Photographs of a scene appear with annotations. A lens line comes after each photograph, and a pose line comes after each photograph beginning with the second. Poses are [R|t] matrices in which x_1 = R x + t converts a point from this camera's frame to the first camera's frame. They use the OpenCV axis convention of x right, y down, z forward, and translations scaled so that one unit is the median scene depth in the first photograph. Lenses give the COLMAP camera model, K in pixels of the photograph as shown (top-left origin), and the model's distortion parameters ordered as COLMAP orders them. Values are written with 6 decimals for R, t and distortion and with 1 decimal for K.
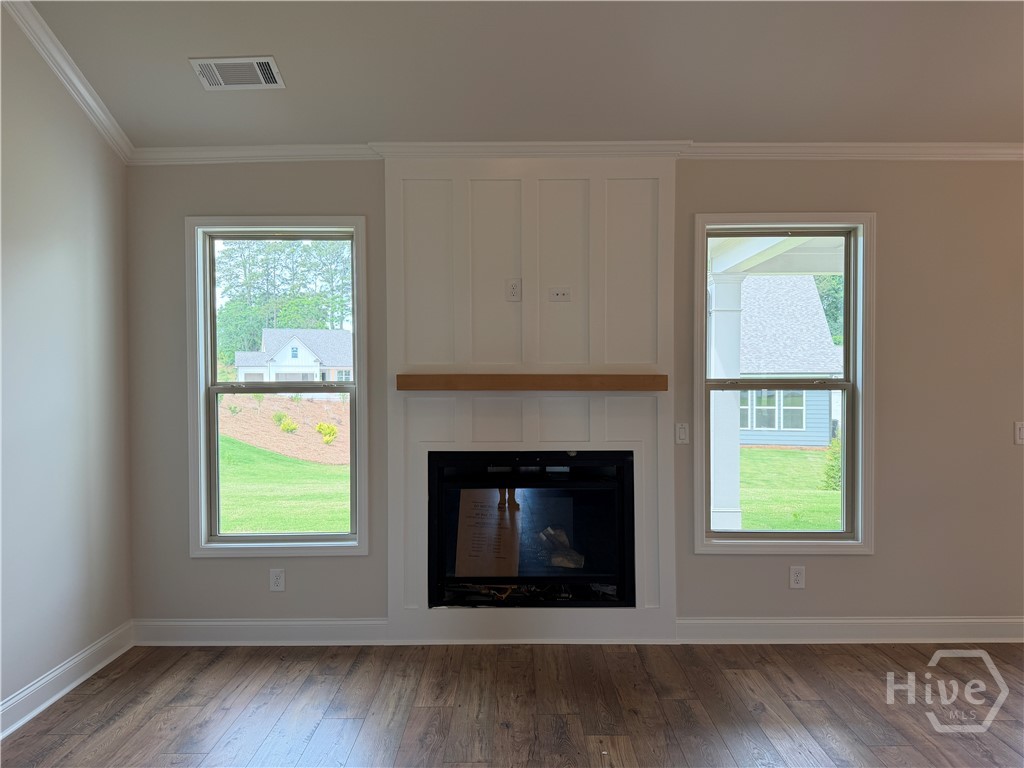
lens RADIAL K [[727.4, 0, 512.0], [0, 727.4, 384.0], [0, 0, 1]] dist [0.114822, -0.143013]
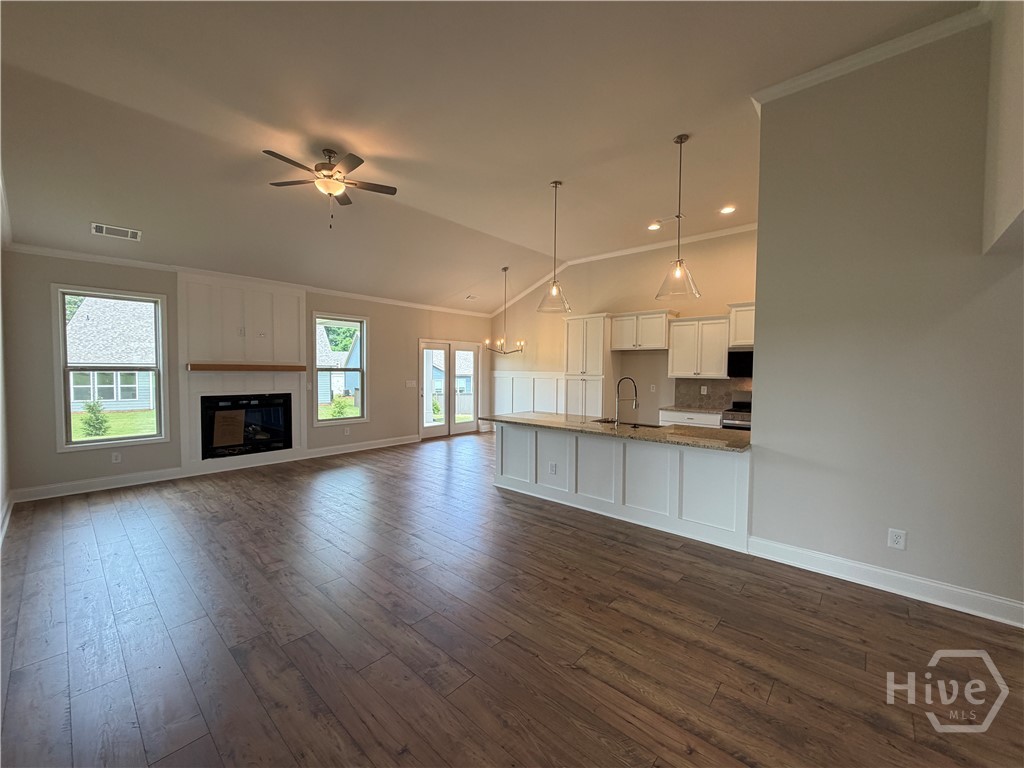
lens RADIAL K [[411.9, 0, 512.0], [0, 411.9, 384.0], [0, 0, 1]] dist [-0.000863, -0.000171]
pose [[0.664369, -0.016664, 0.747219, -0.443094], [-0.004412, 0.999647, 0.026216, 0.012066], [-0.747392, -0.020714, 0.664061, -0.664457]]
